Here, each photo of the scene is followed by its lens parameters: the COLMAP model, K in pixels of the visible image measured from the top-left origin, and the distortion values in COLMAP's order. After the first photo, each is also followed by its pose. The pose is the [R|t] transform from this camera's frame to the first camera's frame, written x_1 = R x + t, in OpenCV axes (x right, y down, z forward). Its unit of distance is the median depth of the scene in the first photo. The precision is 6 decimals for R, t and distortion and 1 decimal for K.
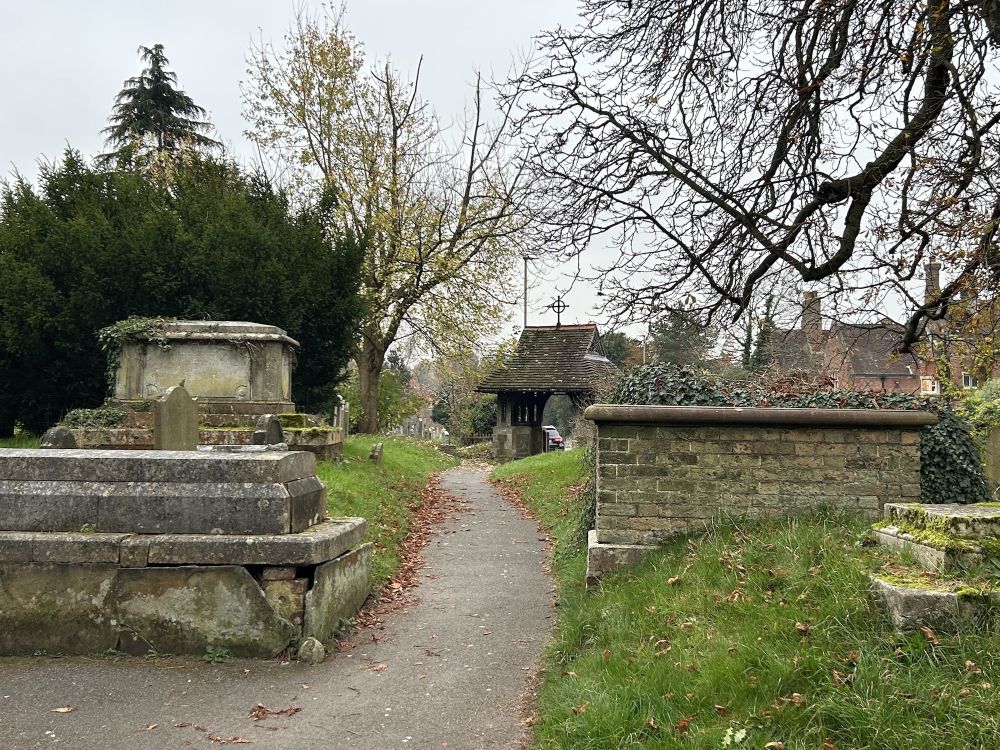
lens RADIAL K [[1156.6, 0, 503.3], [0, 1156.6, 376.3], [0, 0, 1]] dist [0.079076, 0.000000]
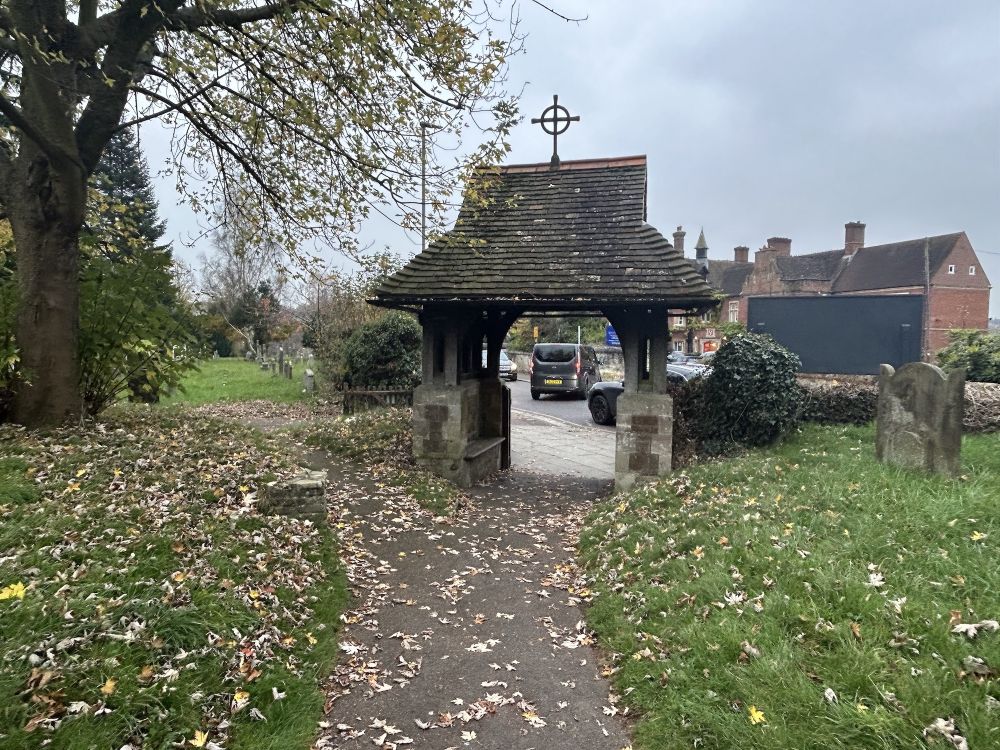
lens RADIAL K [[658.1, 0, 500.2], [0, 658.1, 377.6], [0, 0, 1]] dist [-0.017547, 0.013447]
pose [[0.975445, -0.008890, 0.220064, -0.031015], [-0.011857, 0.995616, 0.092776, 0.016788], [-0.219924, -0.093107, 0.971064, 0.746277]]
